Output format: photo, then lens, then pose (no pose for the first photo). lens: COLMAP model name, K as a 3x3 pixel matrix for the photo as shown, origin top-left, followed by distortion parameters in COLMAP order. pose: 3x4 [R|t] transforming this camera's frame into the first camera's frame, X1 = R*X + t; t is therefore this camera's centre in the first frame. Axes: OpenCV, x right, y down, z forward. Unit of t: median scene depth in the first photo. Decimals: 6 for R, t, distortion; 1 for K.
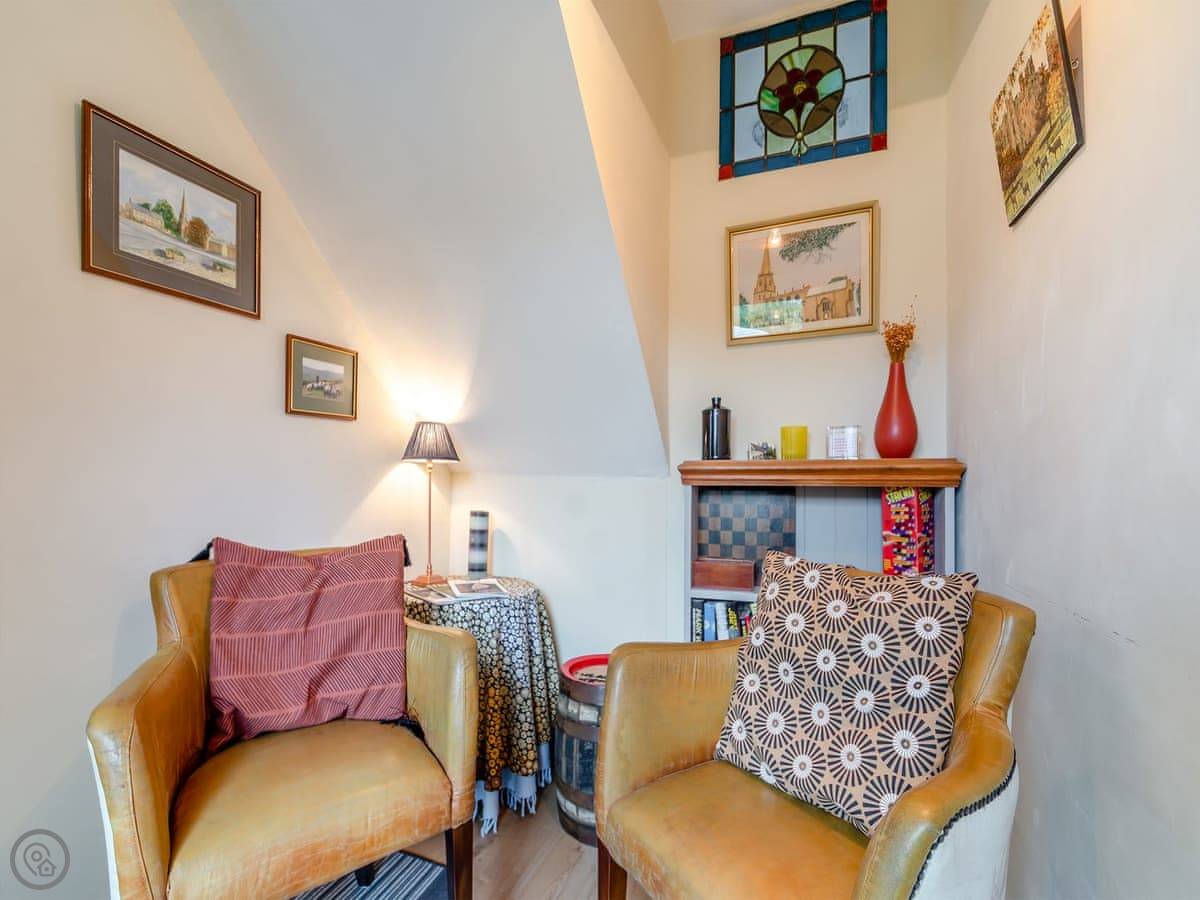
lens RADIAL K [[534.8, 0, 597.8], [0, 534.8, 458.8], [0, 0, 1]] dist [0.001810, 0.000076]
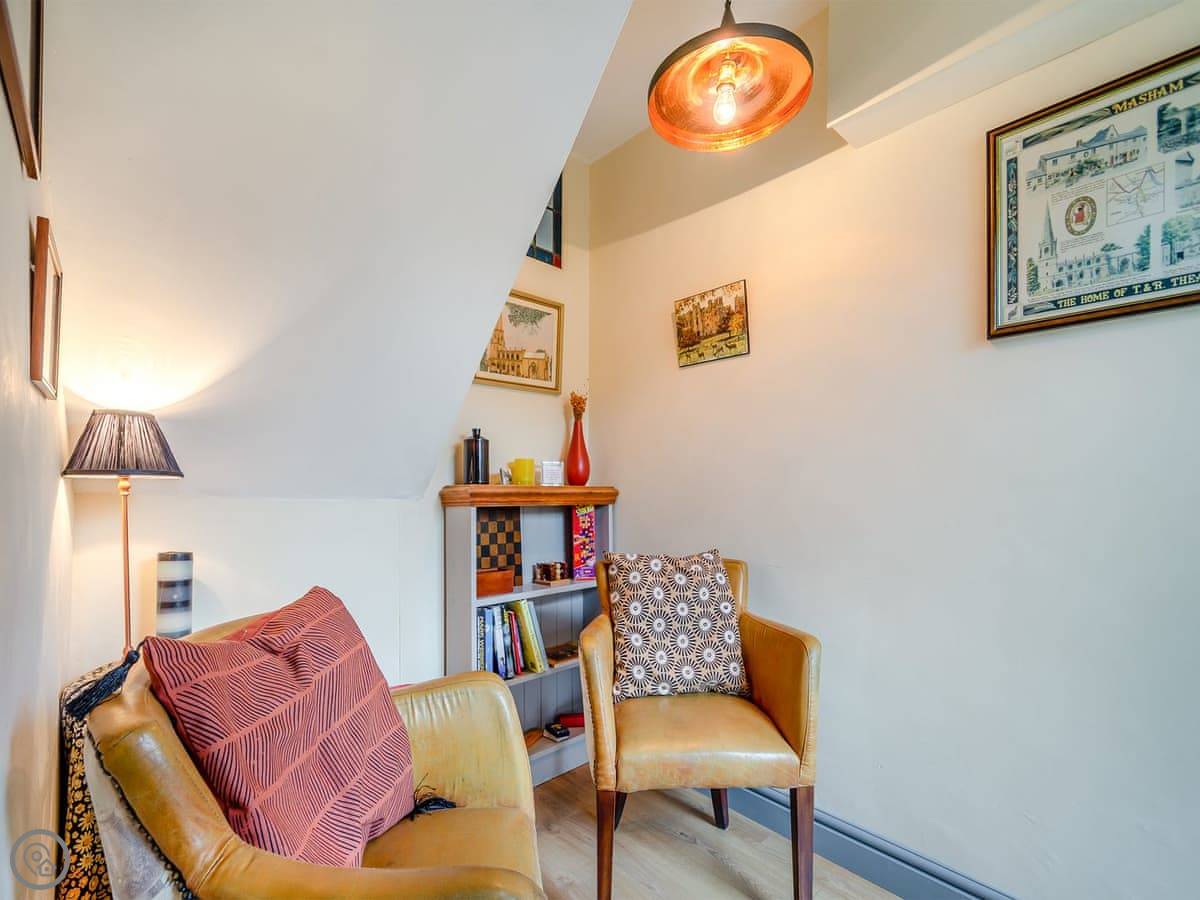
lens RADIAL K [[535.4, 0, 577.9], [0, 535.4, 475.1], [0, 0, 1]] dist [0.000911, -0.000038]
pose [[0.450895, 0.027836, 0.892143, -0.742229], [-0.035801, 0.999273, -0.013084, -0.009891], [-0.891859, -0.026040, 0.451564, 0.316781]]
